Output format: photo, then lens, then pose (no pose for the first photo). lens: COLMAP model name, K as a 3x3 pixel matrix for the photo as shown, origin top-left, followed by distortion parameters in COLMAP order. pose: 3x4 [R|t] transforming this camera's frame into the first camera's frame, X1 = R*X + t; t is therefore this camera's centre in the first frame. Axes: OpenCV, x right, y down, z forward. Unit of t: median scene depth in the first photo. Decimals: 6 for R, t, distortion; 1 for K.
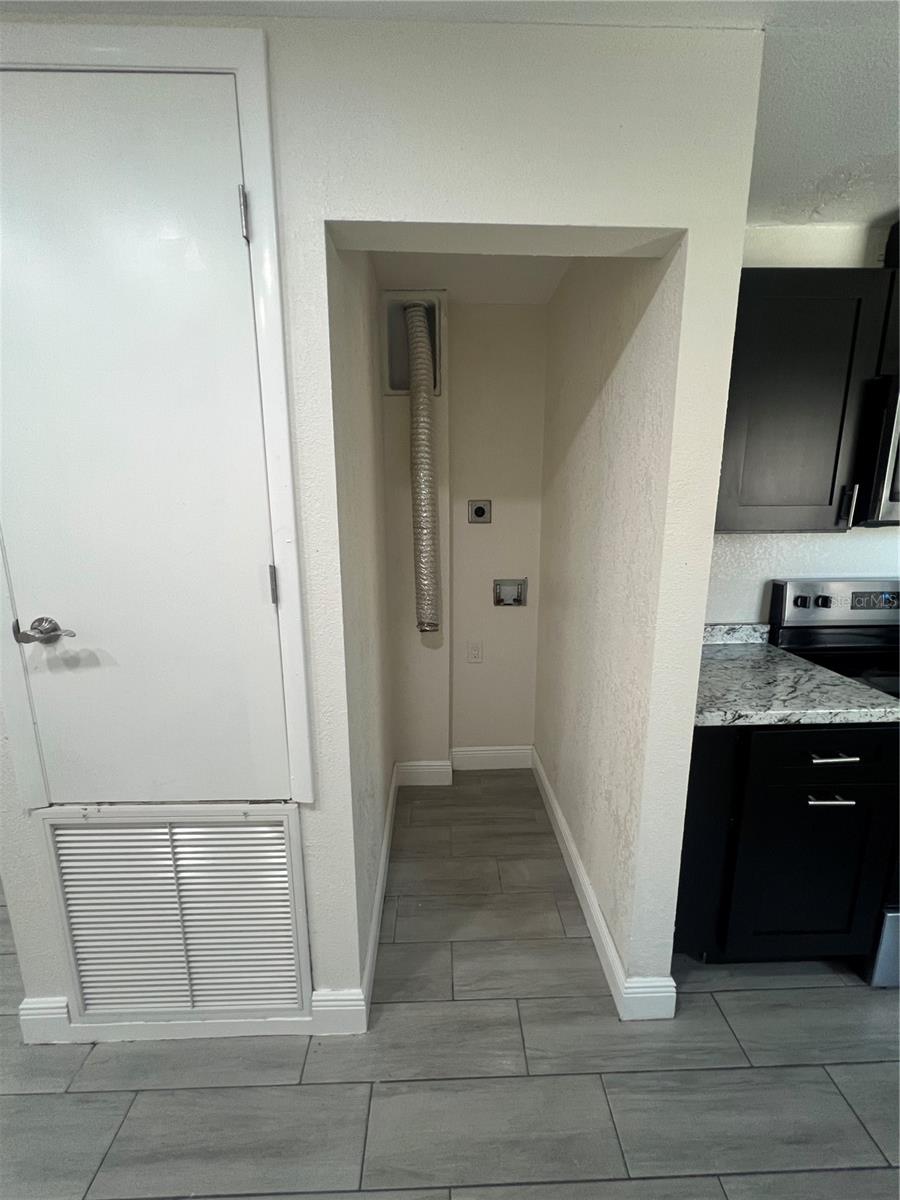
lens RADIAL K [[483.0, 0, 448.4], [0, 483.0, 599.6], [0, 0, 1]] dist [-0.001789, 0.000354]
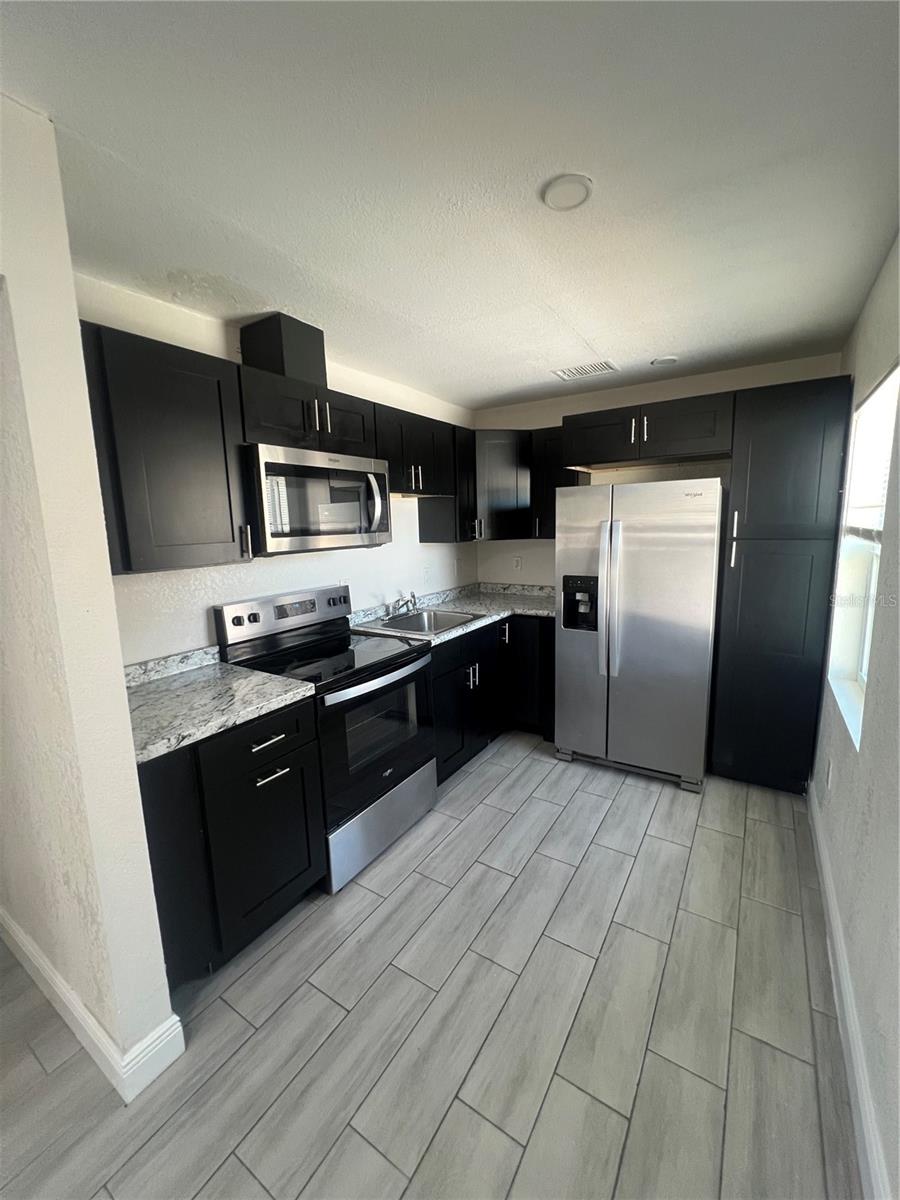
lens RADIAL K [[483.0, 0, 453.2], [0, 483.0, 598.1], [0, 0, 1]] dist [-0.001789, 0.000354]
pose [[0.563781, -0.137829, 0.814343, 0.092236], [0.183537, 0.982232, 0.039179, -0.000173], [-0.805274, 0.127374, 0.579060, -0.157610]]
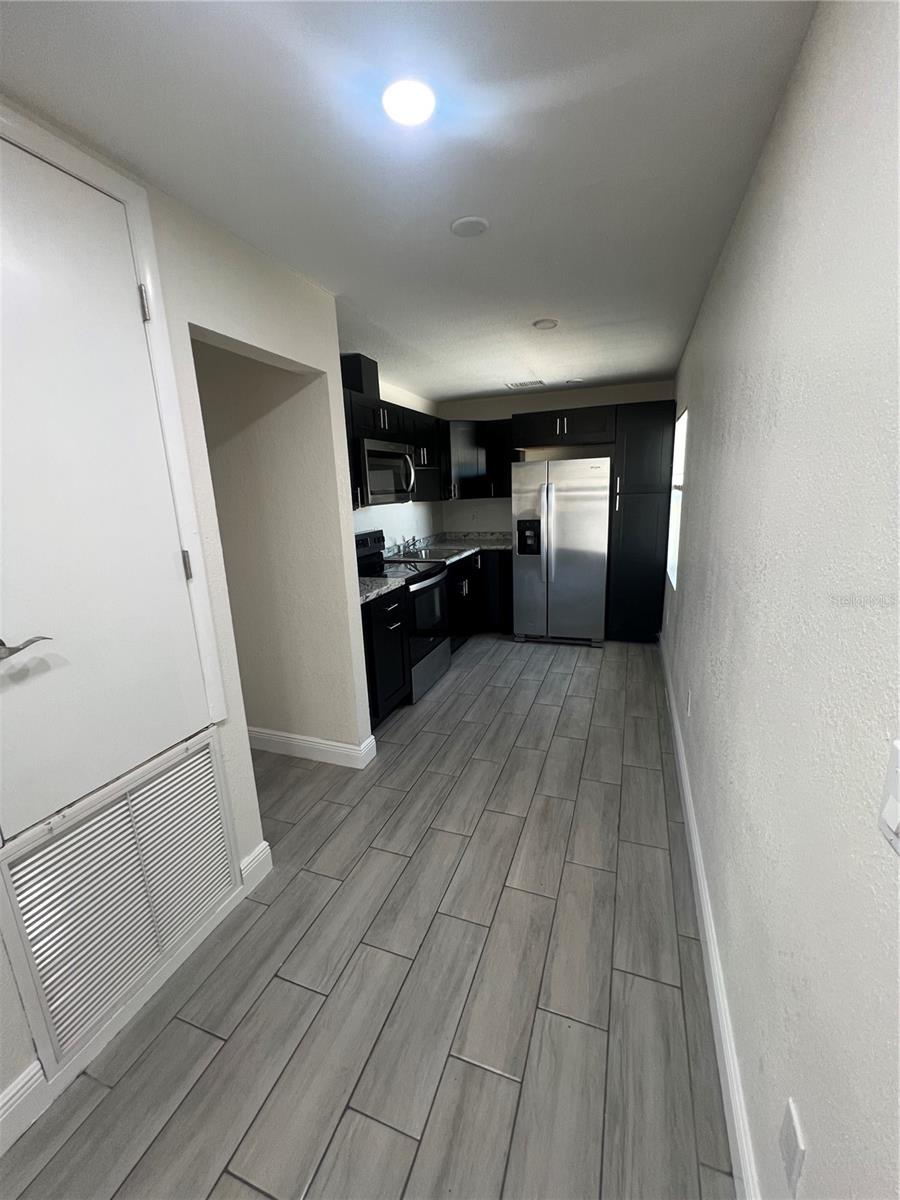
lens RADIAL K [[483.0, 0, 451.1], [0, 483.0, 597.7], [0, 0, 1]] dist [-0.001789, 0.000354]
pose [[0.376056, -0.215097, 0.901285, -1.094800], [0.213863, 0.966569, 0.141444, 0.020068], [-0.901579, 0.139561, 0.409486, -0.193127]]
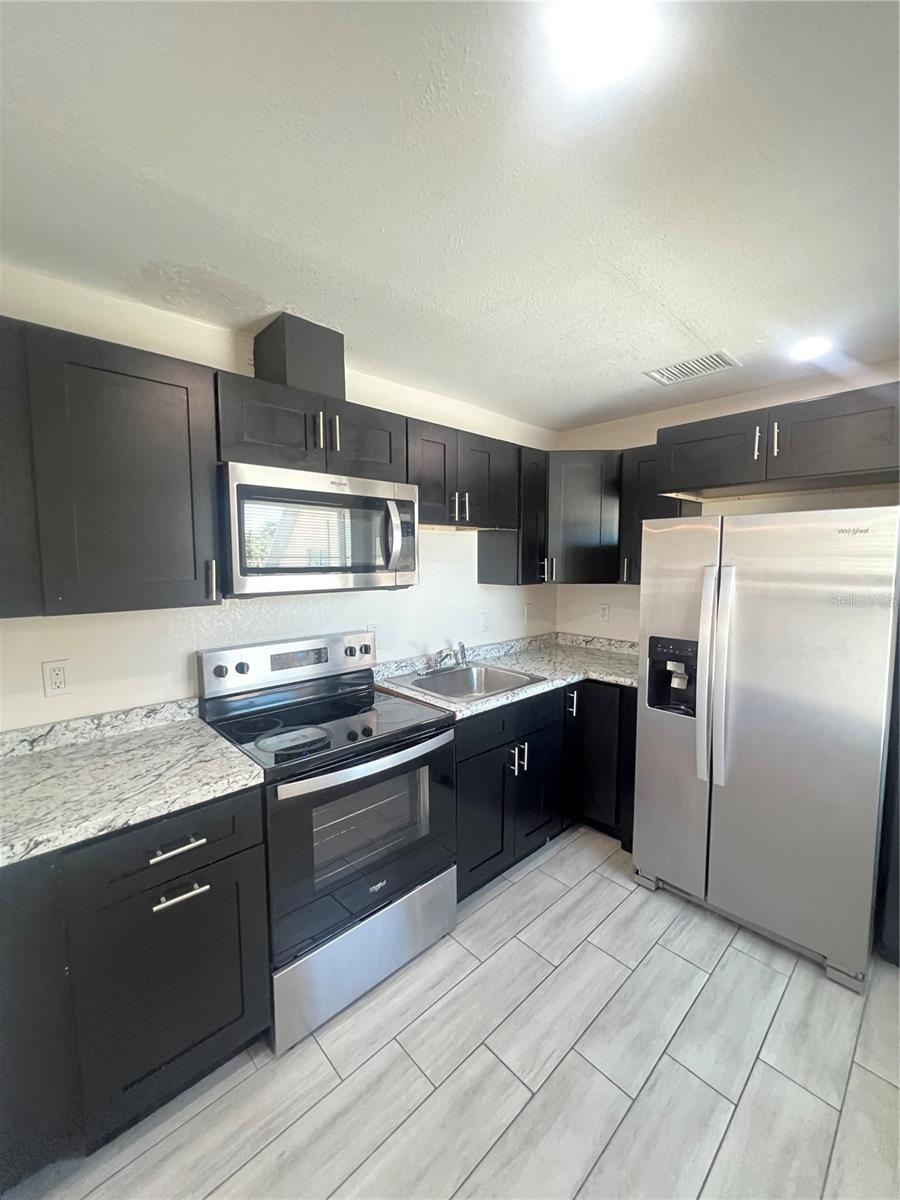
lens RADIAL K [[483.0, 0, 452.4], [0, 483.0, 598.4], [0, 0, 1]] dist [-0.001789, 0.000354]
pose [[0.747407, -0.050812, 0.662421, 0.565414], [0.126978, 0.989616, -0.067358, -0.021866], [-0.652120, 0.134457, 0.746097, -0.109607]]
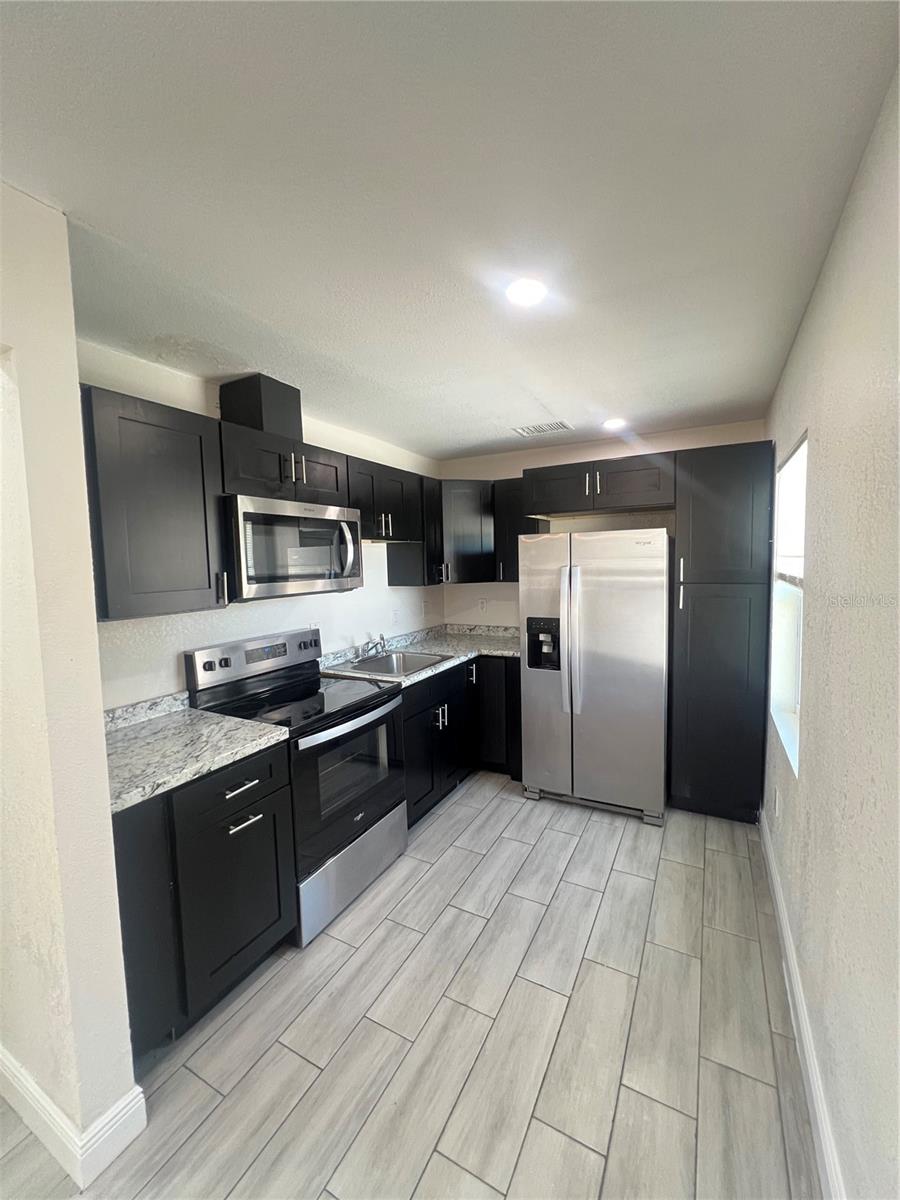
lens RADIAL K [[483.0, 0, 453.7], [0, 483.0, 597.1], [0, 0, 1]] dist [-0.001789, 0.000354]
pose [[0.497883, -0.071155, 0.864320, 0.019795], [0.190229, 0.981318, -0.028792, -0.017445], [-0.846124, 0.178754, 0.502117, -0.180315]]
